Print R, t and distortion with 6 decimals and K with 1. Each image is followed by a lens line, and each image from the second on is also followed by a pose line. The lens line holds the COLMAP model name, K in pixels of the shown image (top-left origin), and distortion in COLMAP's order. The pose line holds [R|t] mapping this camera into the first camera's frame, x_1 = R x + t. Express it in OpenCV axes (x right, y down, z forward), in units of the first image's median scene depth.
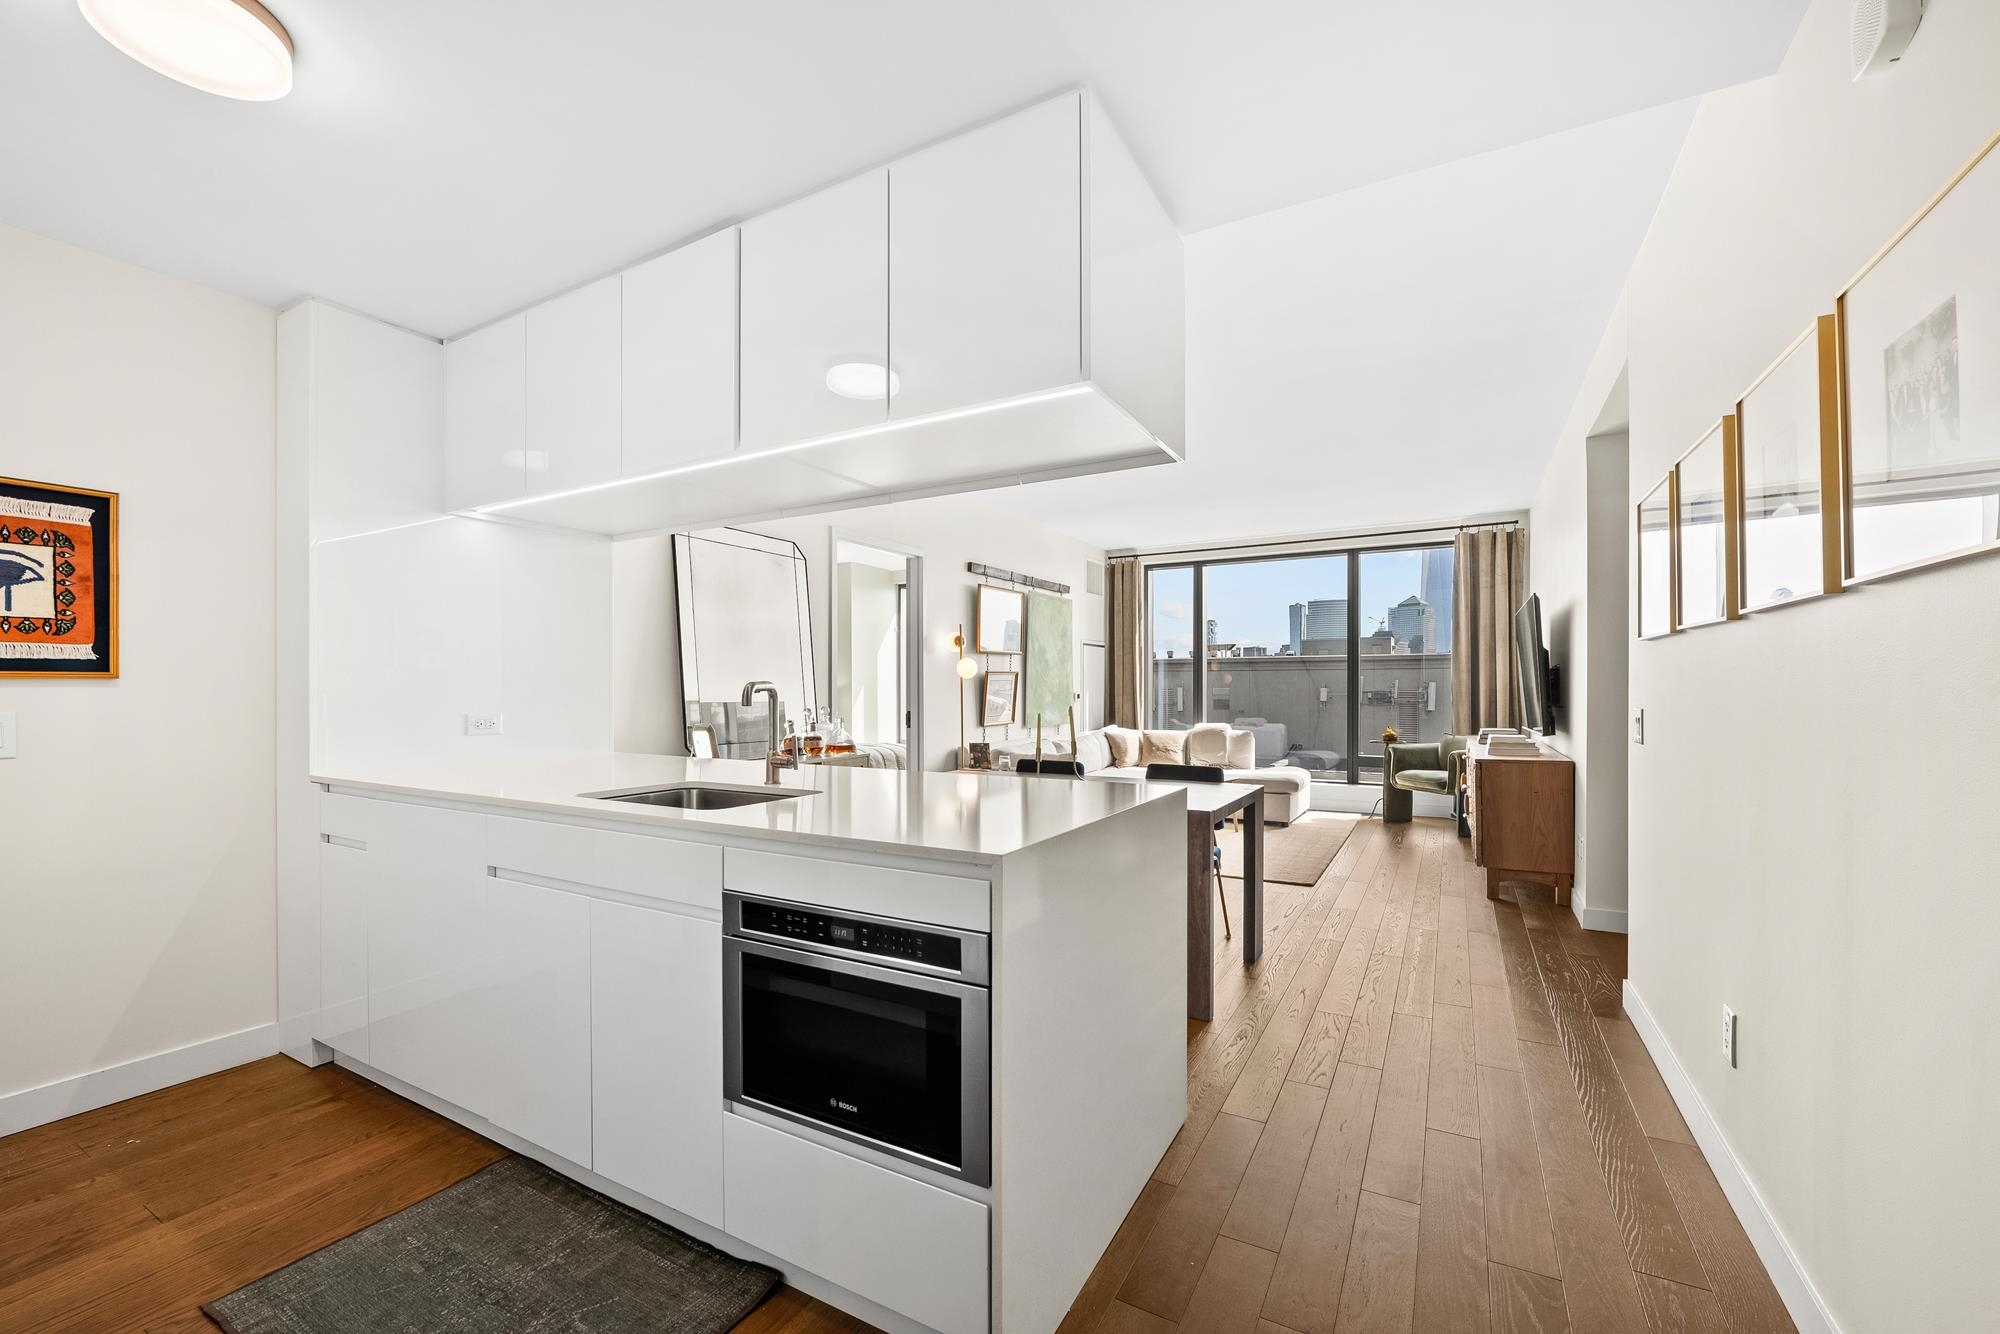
lens RADIAL K [[807.7, 0, 1000.6], [0, 807.7, 692.5], [0, 0, 1]] dist [-0.004529, -0.000348]
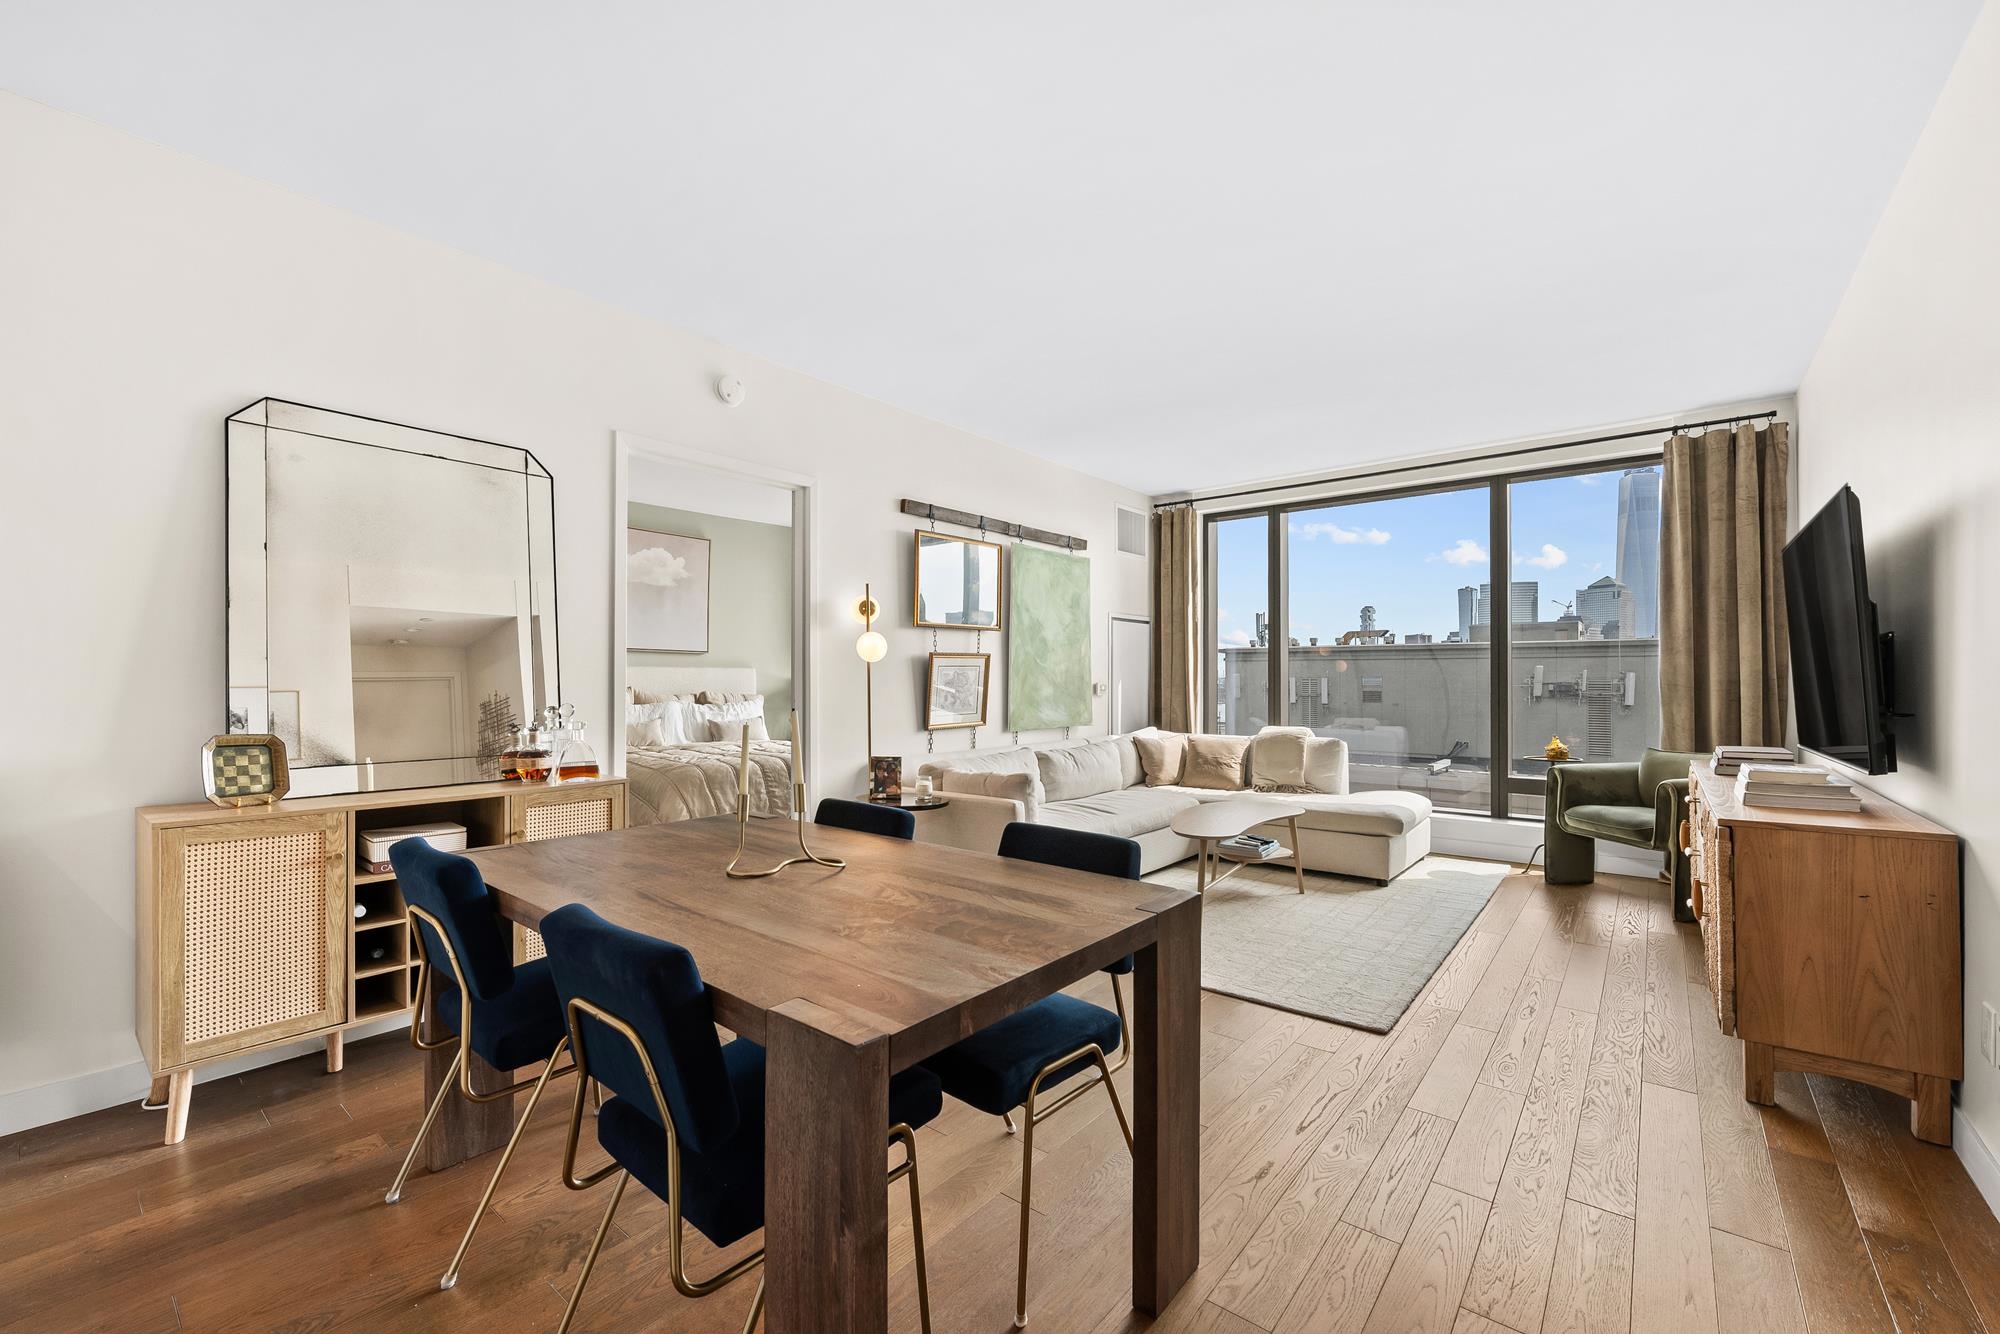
lens RADIAL K [[811.9, 0, 1005.9], [0, 811.9, 673.5], [0, 0, 1]] dist [-0.006694, -0.000472]
pose [[0.986129, 0.001420, -0.165976, 0.235804], [-0.003196, 0.999940, -0.010433, -0.001000], [0.165952, 0.010819, 0.986075, 0.432175]]
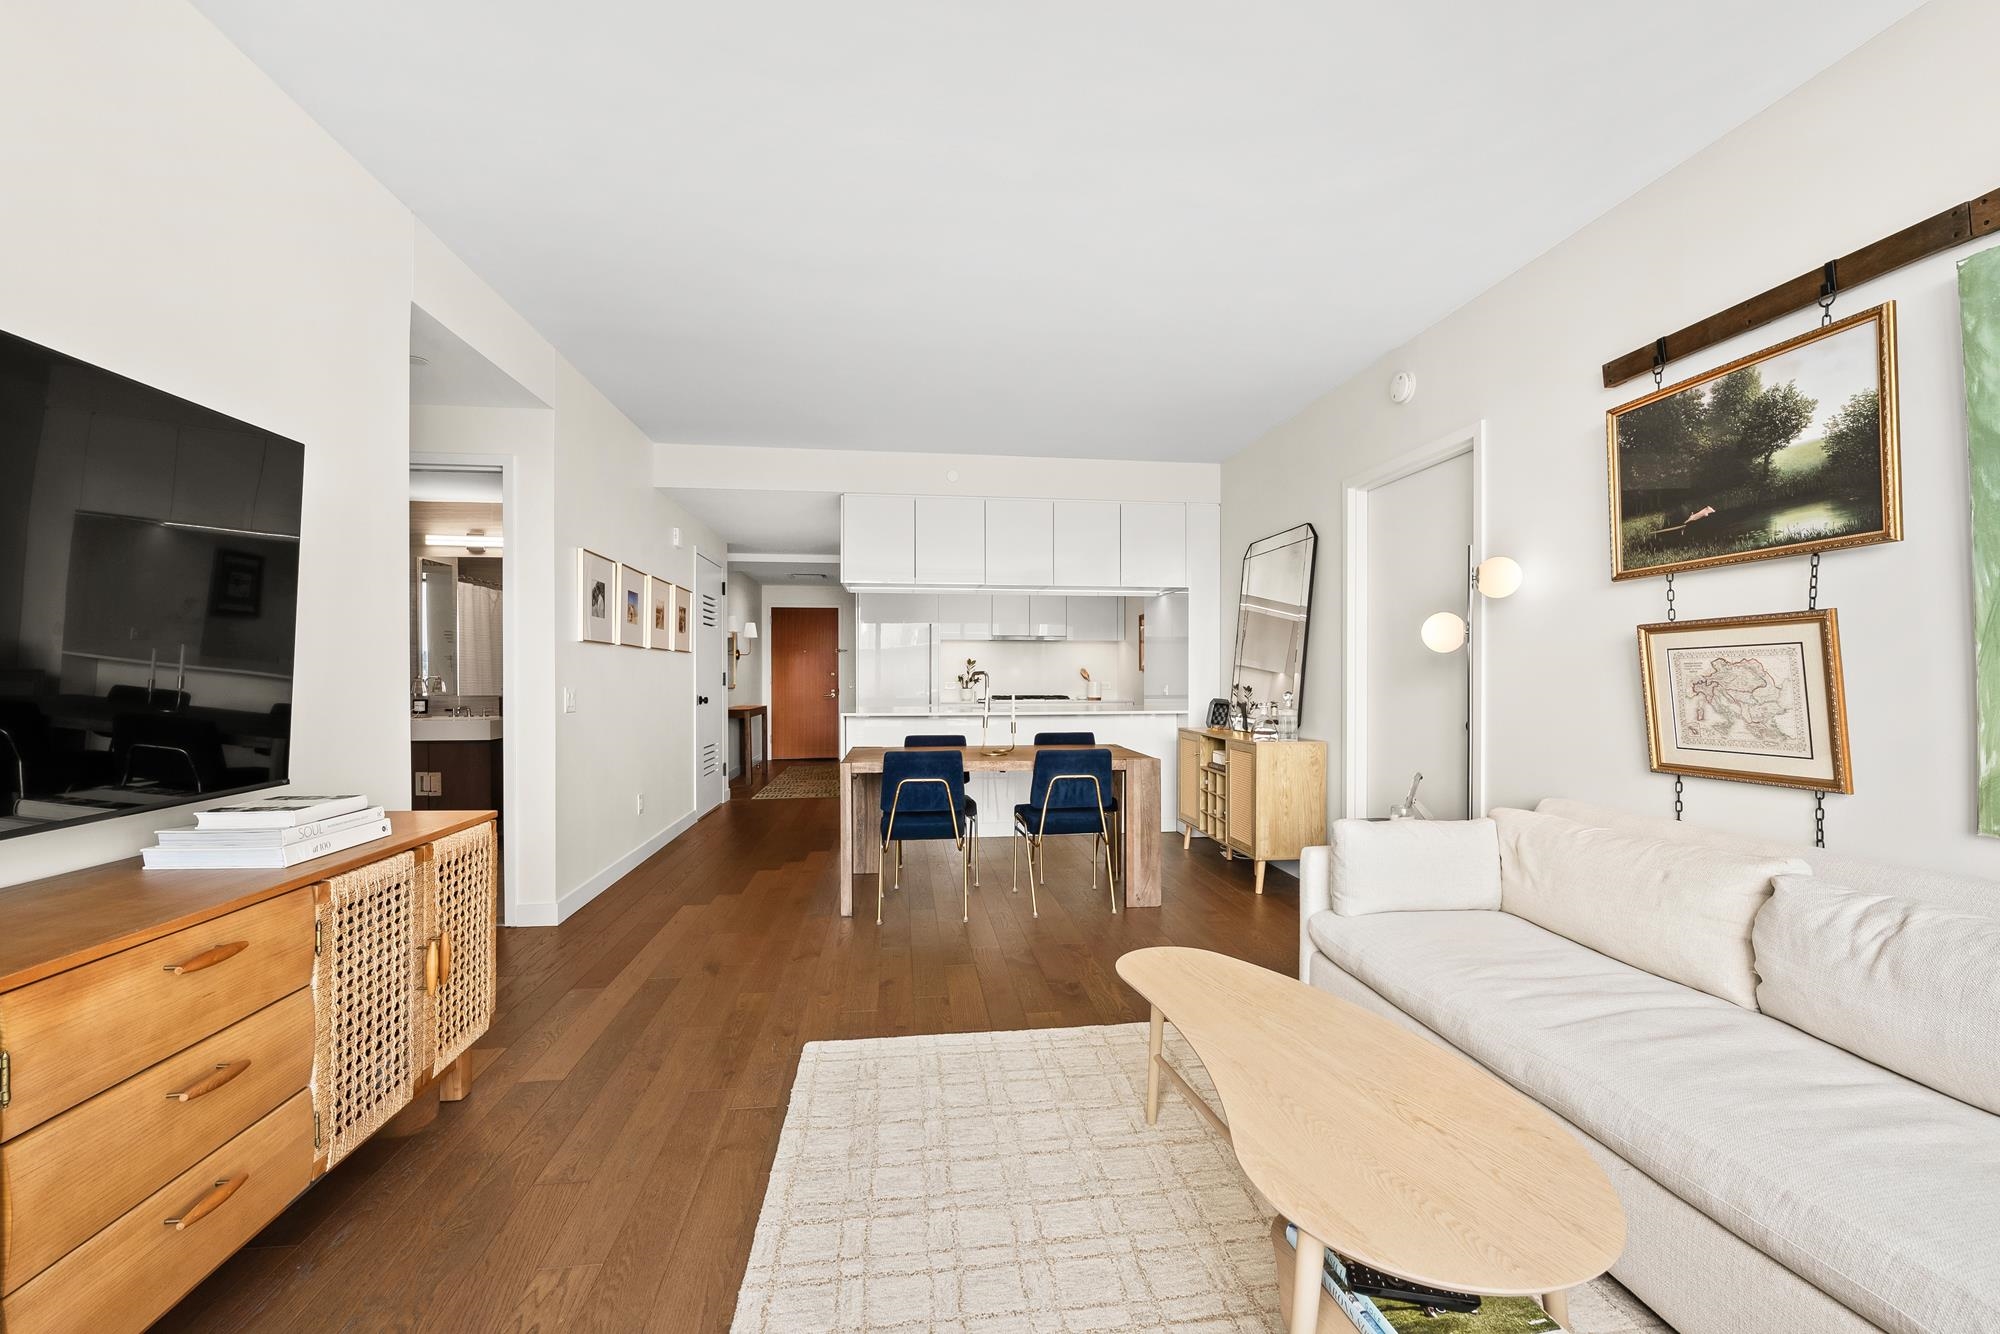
lens RADIAL K [[803.8, 0, 1001.3], [0, 803.8, 672.6], [0, 0, 1]] dist [0.000040, -0.004185]
pose [[-0.805845, 0.000133, -0.592126, 0.632151], [-0.000975, 0.999998, 0.001552, -0.006065], [0.592126, 0.001828, -0.805844, 1.588936]]
